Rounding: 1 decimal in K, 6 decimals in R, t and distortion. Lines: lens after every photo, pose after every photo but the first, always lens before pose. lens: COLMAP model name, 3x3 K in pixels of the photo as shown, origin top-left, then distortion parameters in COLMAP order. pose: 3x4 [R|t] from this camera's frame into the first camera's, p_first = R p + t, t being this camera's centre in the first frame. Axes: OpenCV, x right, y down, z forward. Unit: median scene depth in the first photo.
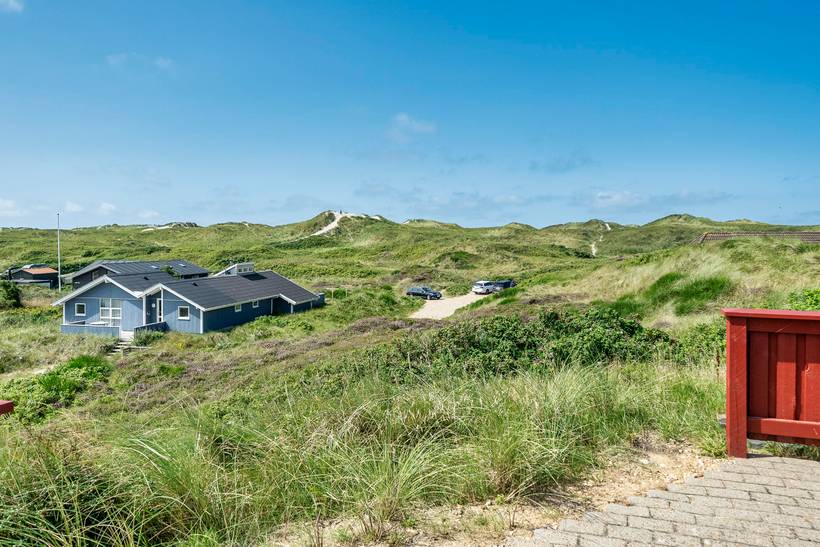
lens RADIAL K [[562.2, 0, 410.0], [0, 562.2, 273.5], [0, 0, 1]] dist [-0.000707, 0.000732]
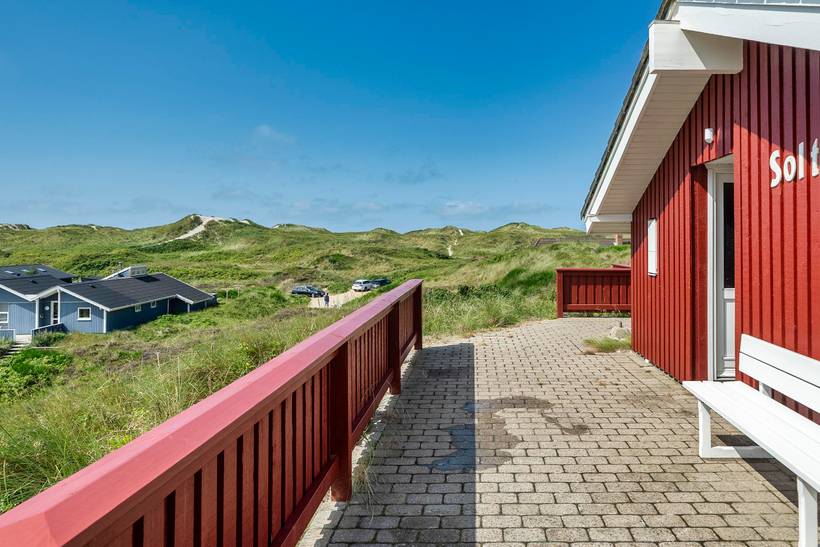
lens RADIAL K [[562.2, 0, 410.0], [0, 562.2, 273.5], [0, 0, 1]] dist [-0.000707, 0.000732]
pose [[0.965060, -0.013543, 0.261678, -0.069467], [0.015224, 0.999874, -0.004395, 0.006776], [-0.261585, 0.008225, 0.965145, -0.120329]]
